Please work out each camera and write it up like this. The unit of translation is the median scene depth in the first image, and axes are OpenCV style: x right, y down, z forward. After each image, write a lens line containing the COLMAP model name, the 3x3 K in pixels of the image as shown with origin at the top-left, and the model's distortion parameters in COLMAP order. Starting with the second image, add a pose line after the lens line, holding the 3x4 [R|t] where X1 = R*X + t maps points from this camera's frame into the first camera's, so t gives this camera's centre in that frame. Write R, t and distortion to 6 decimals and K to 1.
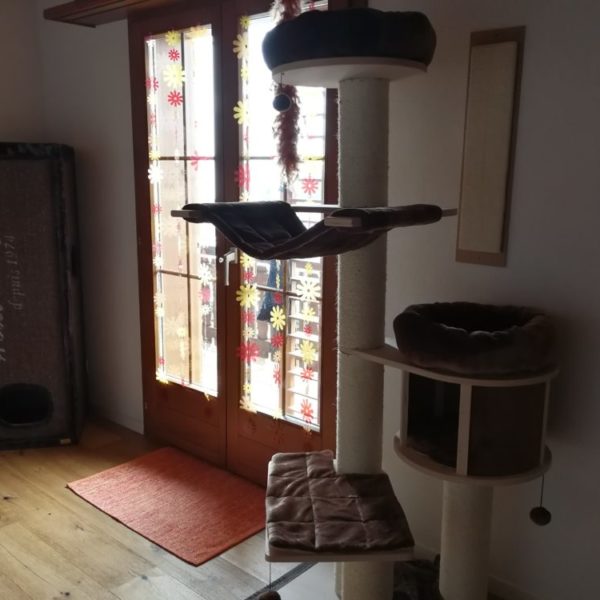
lens RADIAL K [[655.9, 0, 300.9], [0, 655.9, 297.9], [0, 0, 1]] dist [0.054705, 0.000000]
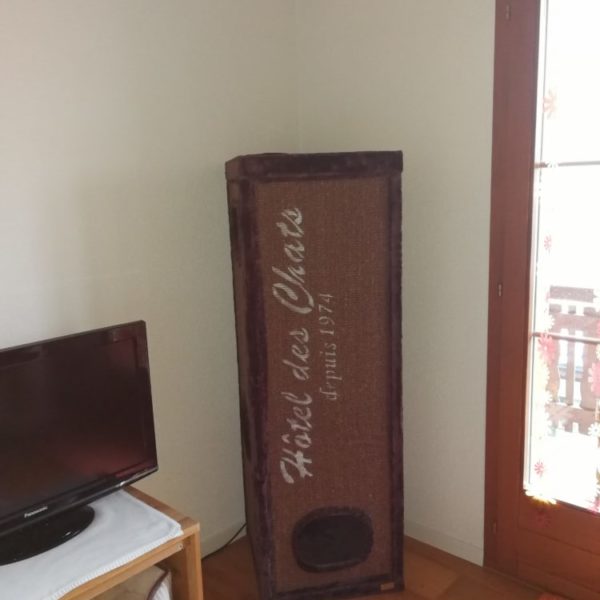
lens RADIAL K [[655.9, 0, 299.2], [0, 655.9, 301.9], [0, 0, 1]] dist [0.054705, 0.000000]
pose [[0.998048, -0.041432, -0.046722, -0.426253], [0.041292, 0.999139, -0.003947, -0.081764], [0.046845, 0.002010, 0.998900, 0.332024]]
